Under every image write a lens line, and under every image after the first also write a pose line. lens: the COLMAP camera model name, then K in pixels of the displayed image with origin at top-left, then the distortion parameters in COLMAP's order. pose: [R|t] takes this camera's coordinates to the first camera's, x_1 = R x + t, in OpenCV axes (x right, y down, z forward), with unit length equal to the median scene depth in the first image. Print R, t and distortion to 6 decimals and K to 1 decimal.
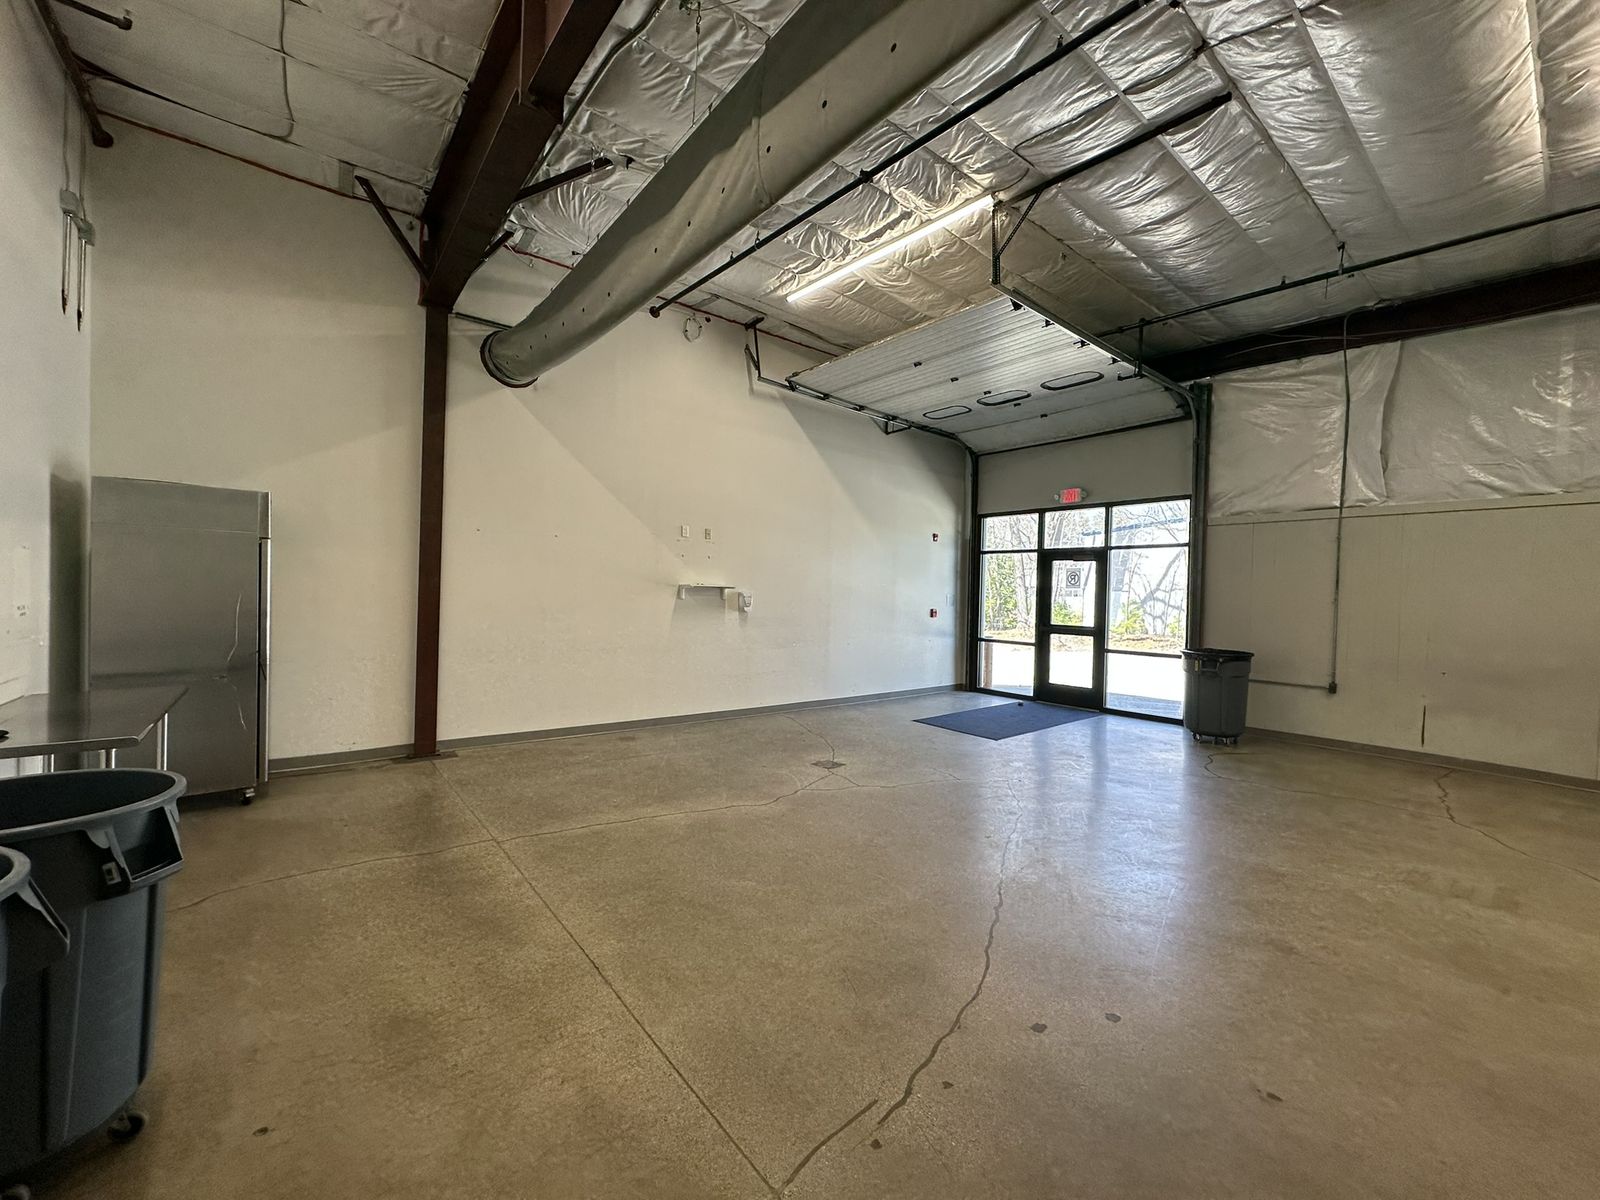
lens RADIAL K [[639.1, 0, 801.9], [0, 639.1, 600.9], [0, 0, 1]] dist [0.000289, 0.000417]
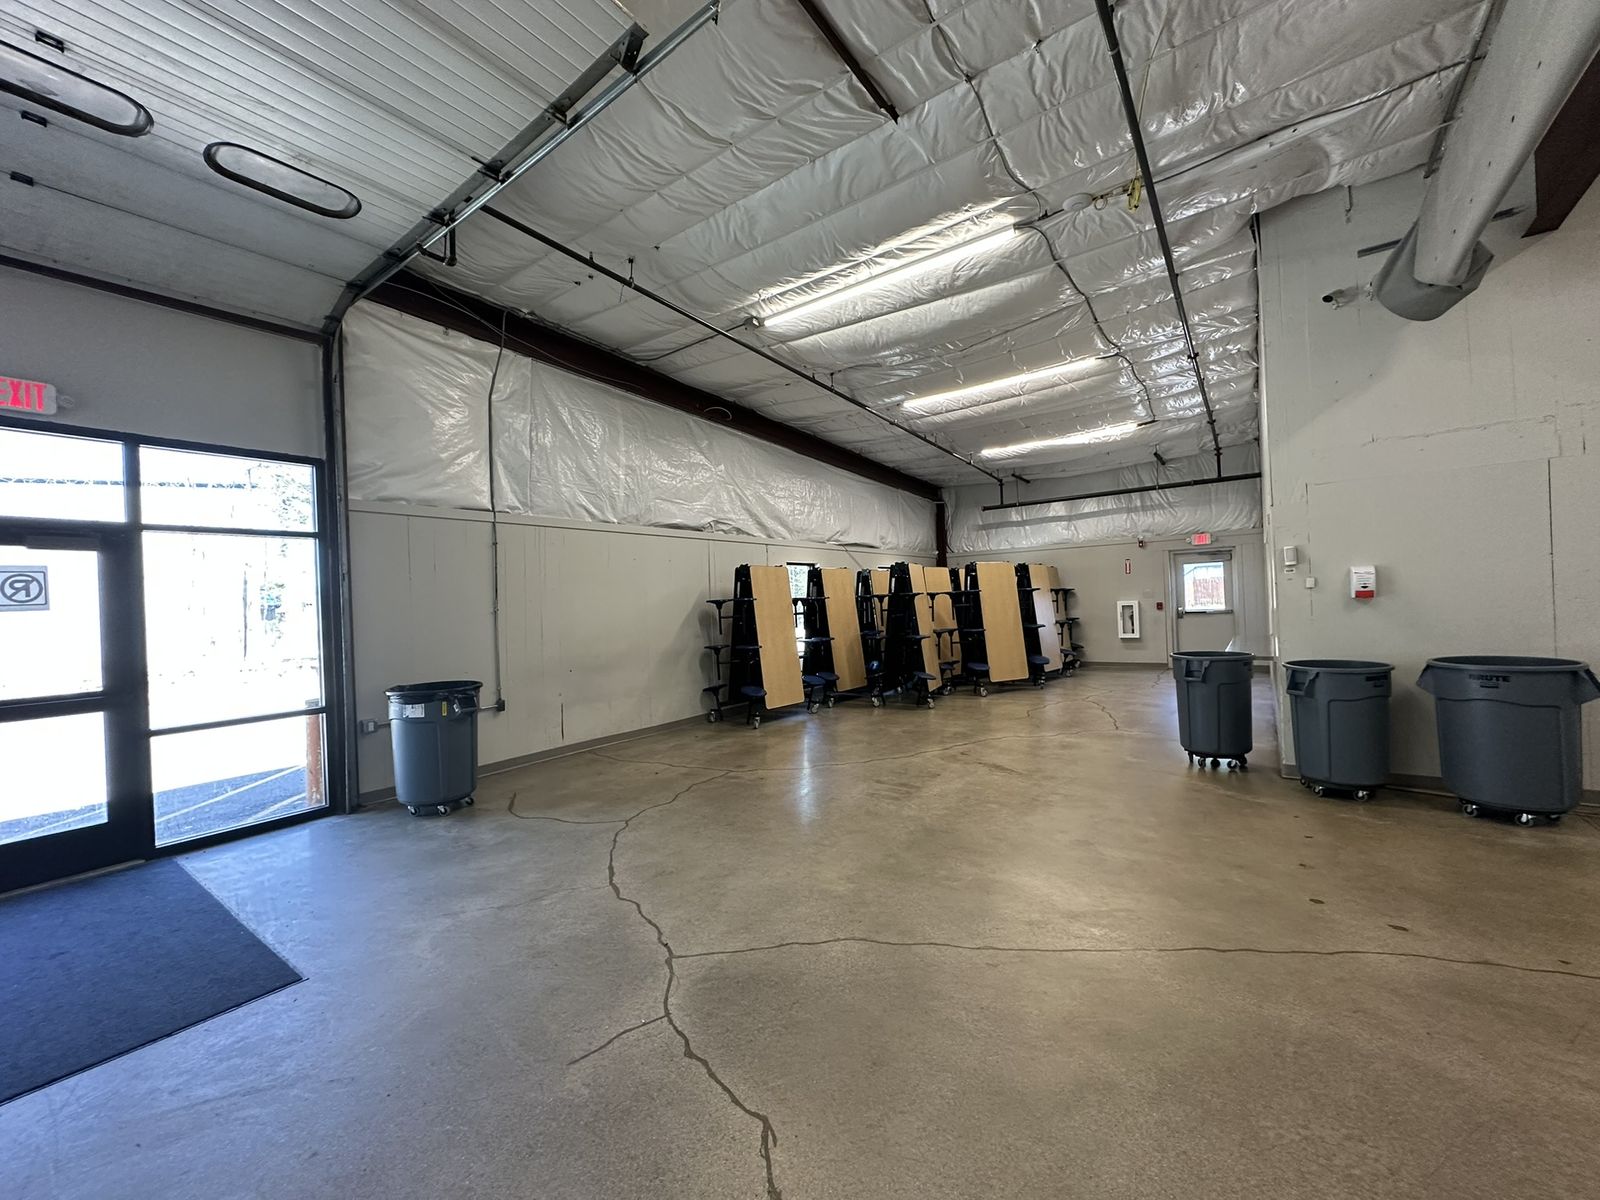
lens RADIAL K [[639.1, 0, 801.9], [0, 639.1, 600.9], [0, 0, 1]] dist [0.000289, 0.000417]
pose [[-0.263813, -0.011794, 0.964502, -0.169834], [0.046861, 0.998588, 0.025029, -0.017189], [-0.963435, 0.051801, -0.262888, 0.795797]]
